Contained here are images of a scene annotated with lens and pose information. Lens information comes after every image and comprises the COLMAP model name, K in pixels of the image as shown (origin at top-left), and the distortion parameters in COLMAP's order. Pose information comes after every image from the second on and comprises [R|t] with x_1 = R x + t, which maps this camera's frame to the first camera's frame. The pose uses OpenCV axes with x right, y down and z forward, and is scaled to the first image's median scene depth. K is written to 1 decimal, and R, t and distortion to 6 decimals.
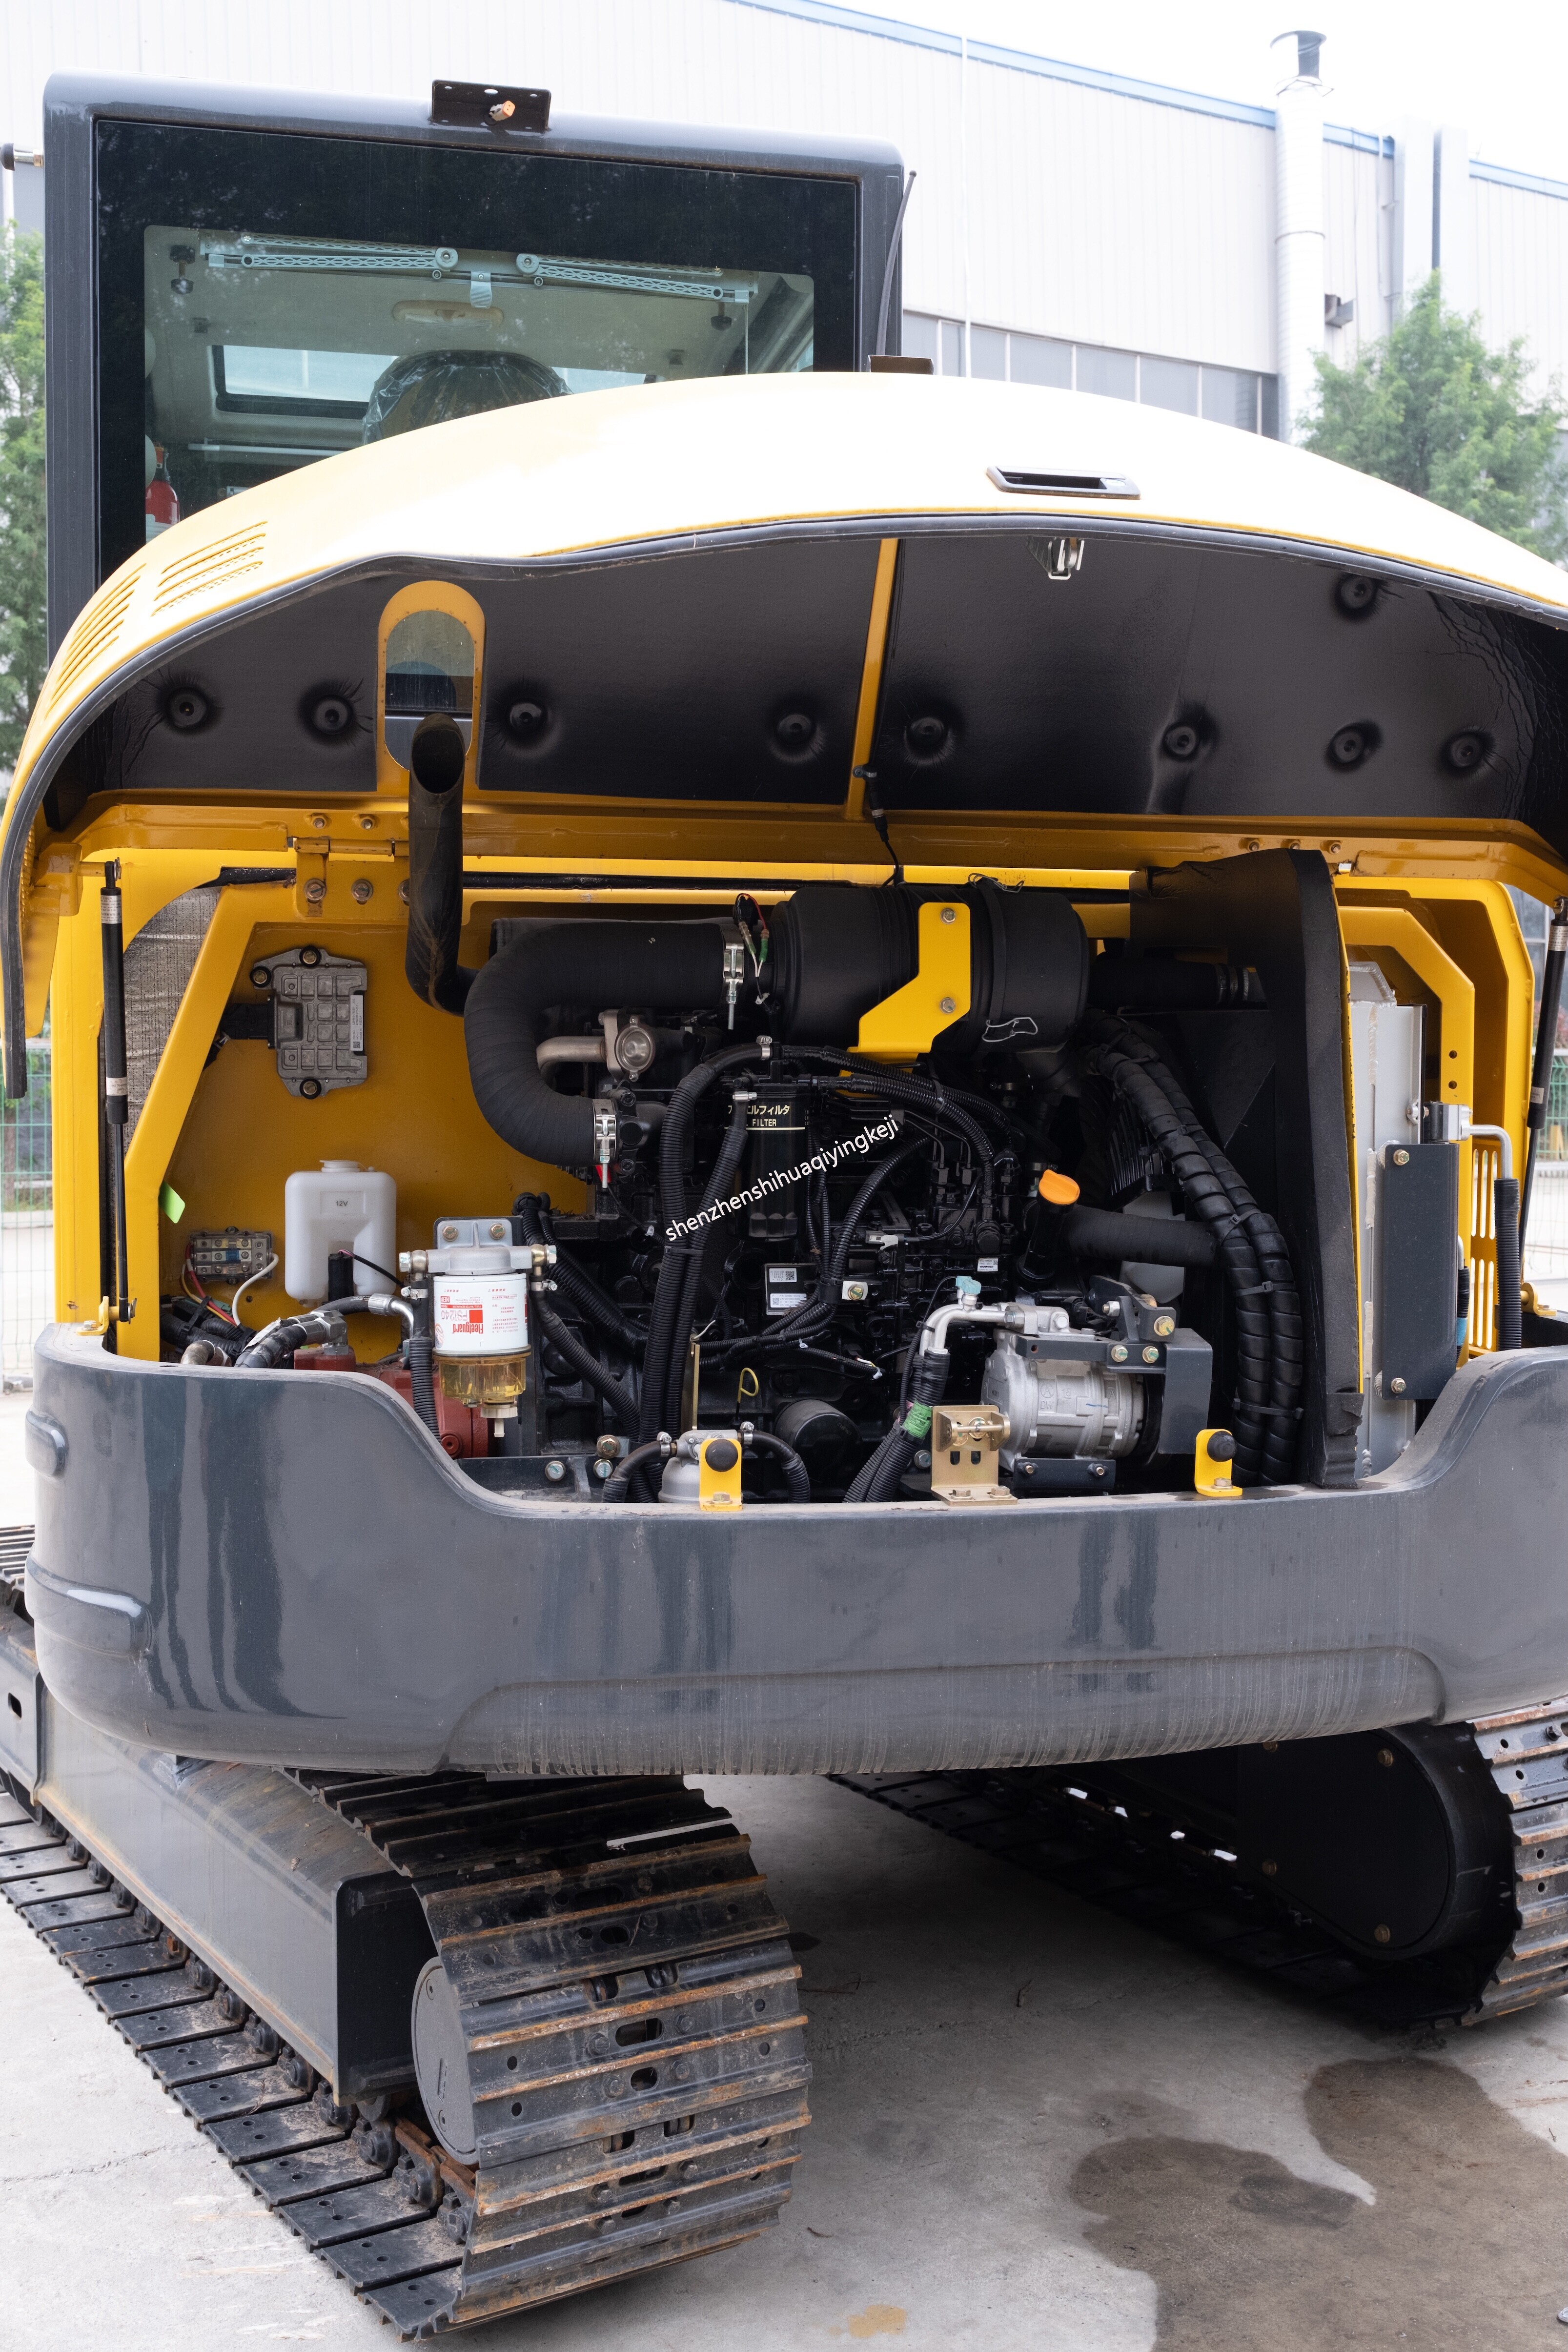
lens RADIAL K [[2418.1, 0, 784.0], [0, 2418.1, 1176.0], [0, 0, 1]] dist [0.016894, -0.008669]
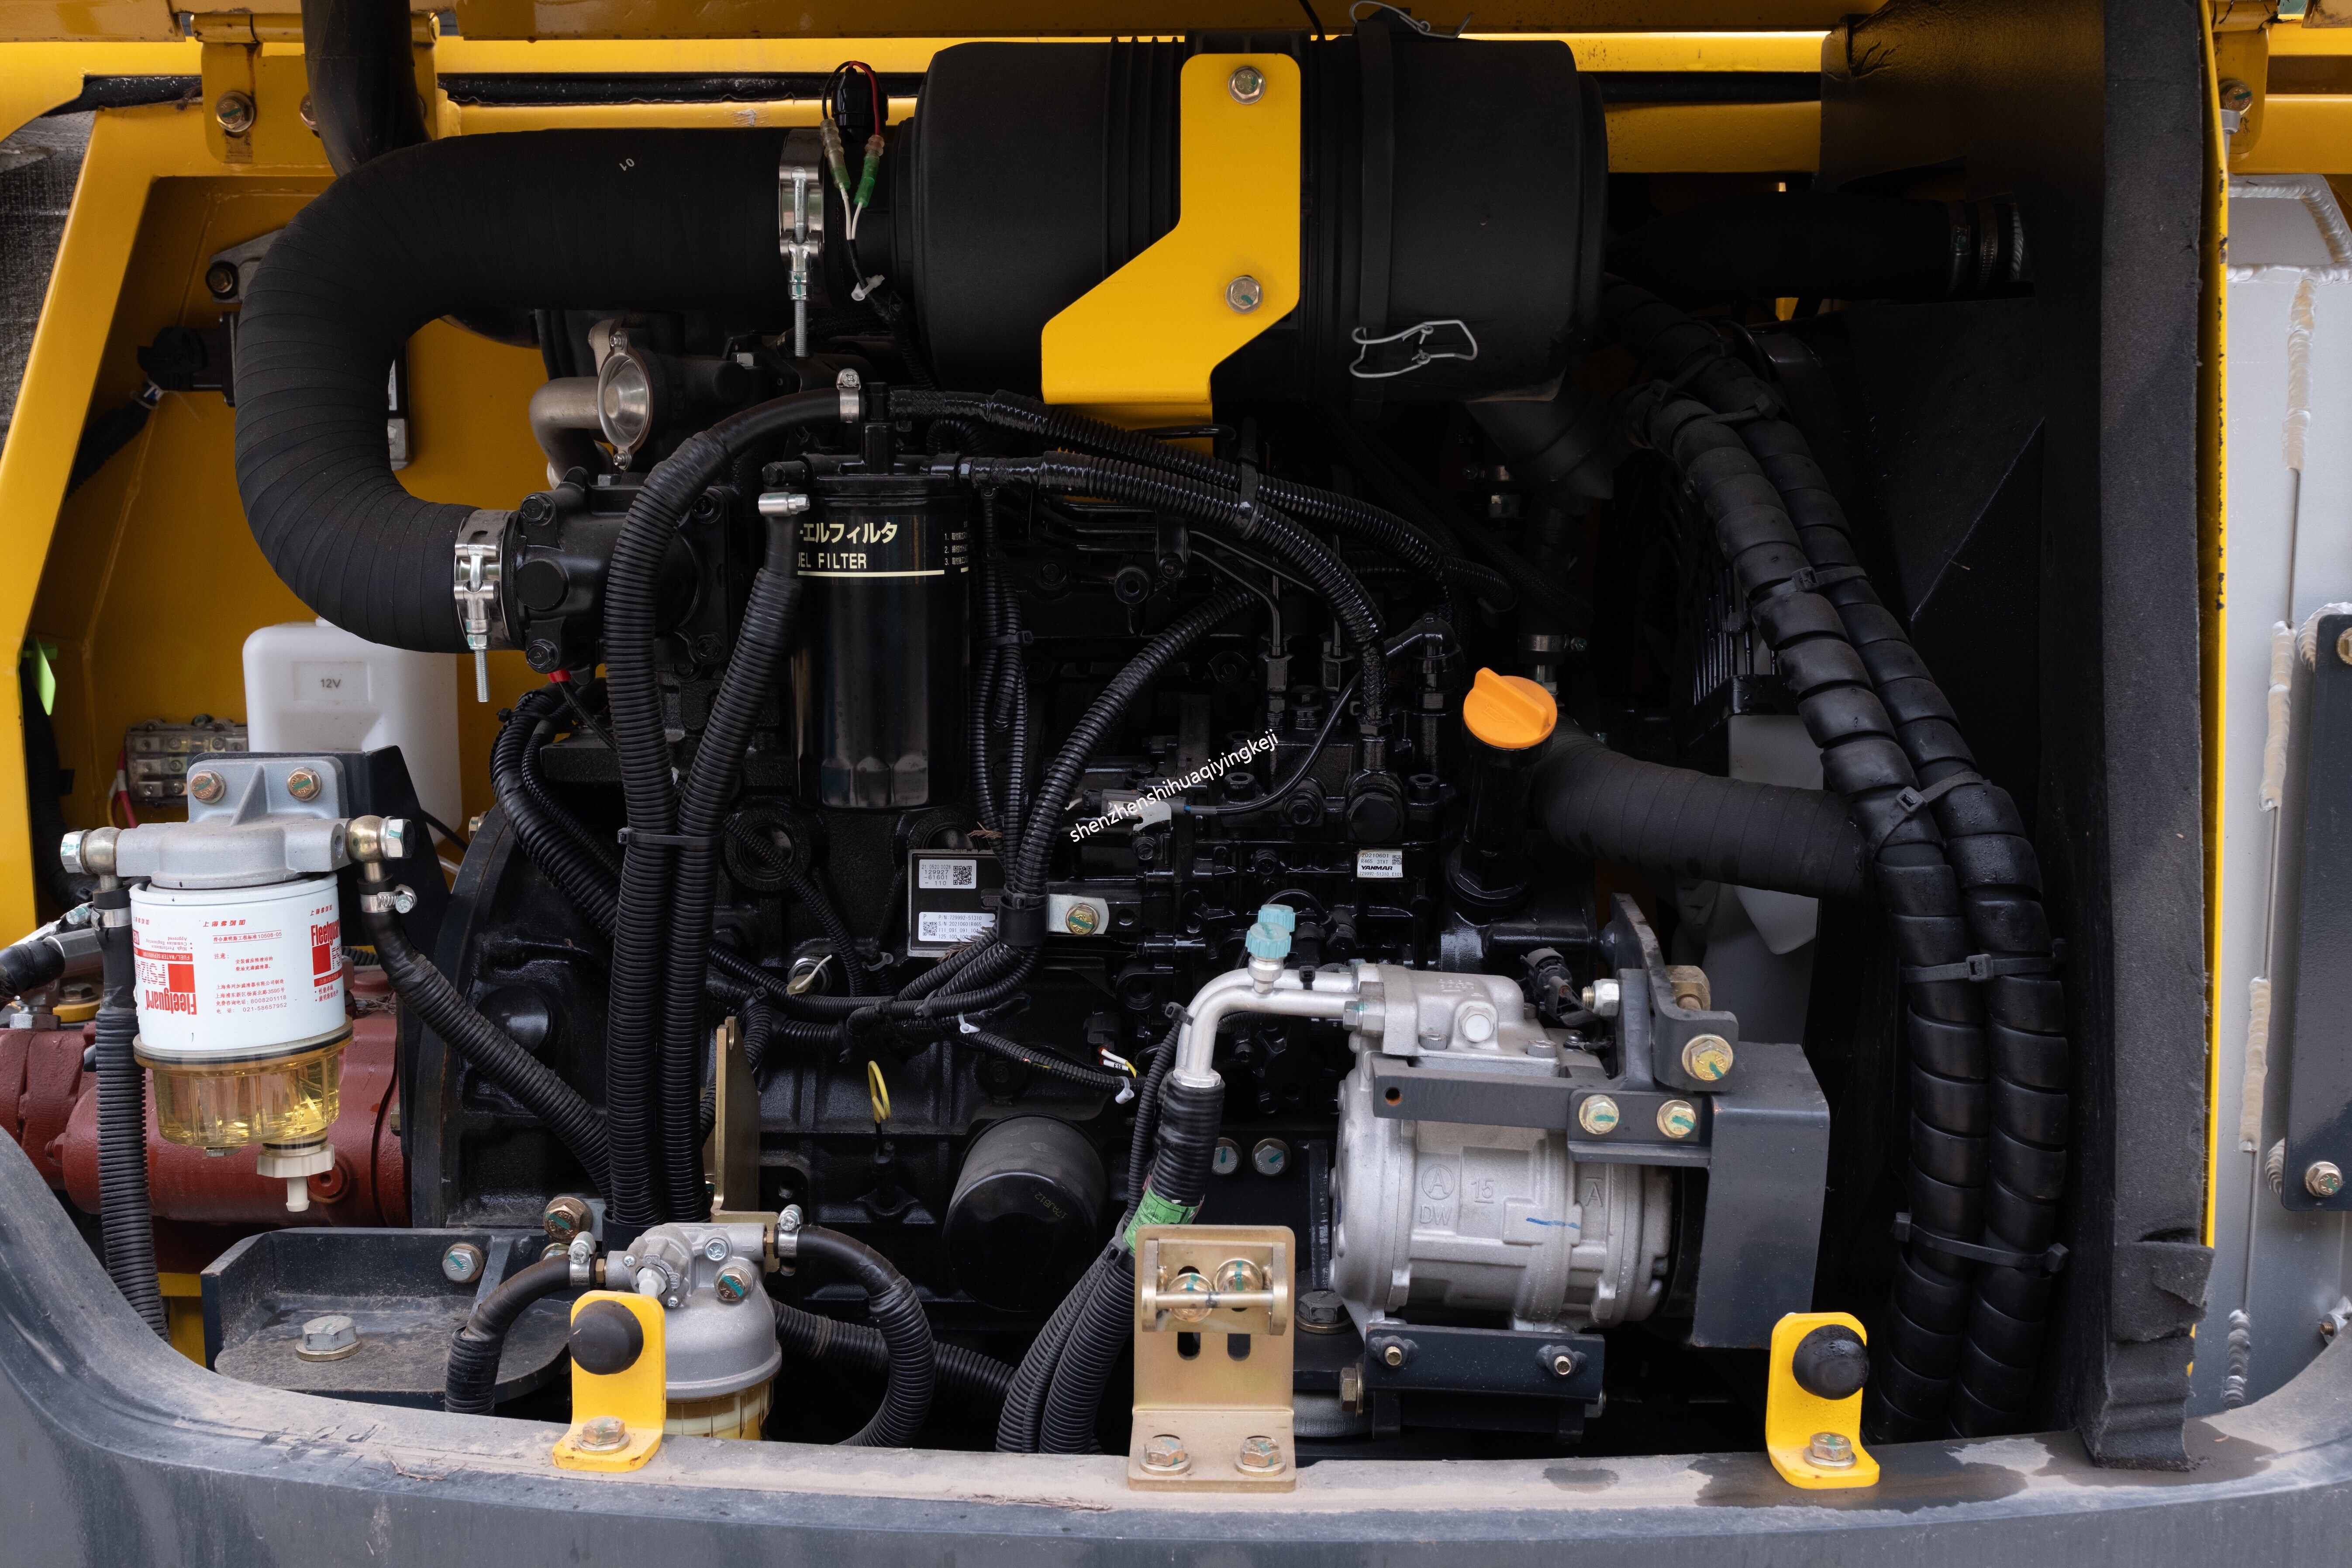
lens RADIAL K [[2418.1, 0, 1176.7], [0, 2418.1, 772.6], [0, 0, 1]] dist [0.016894, -0.008669]
pose [[0.972503, 0.026378, -0.231391, 0.159738], [-0.004067, 0.995337, 0.096370, -0.026450], [0.232854, -0.092779, 0.968076, 0.565656]]
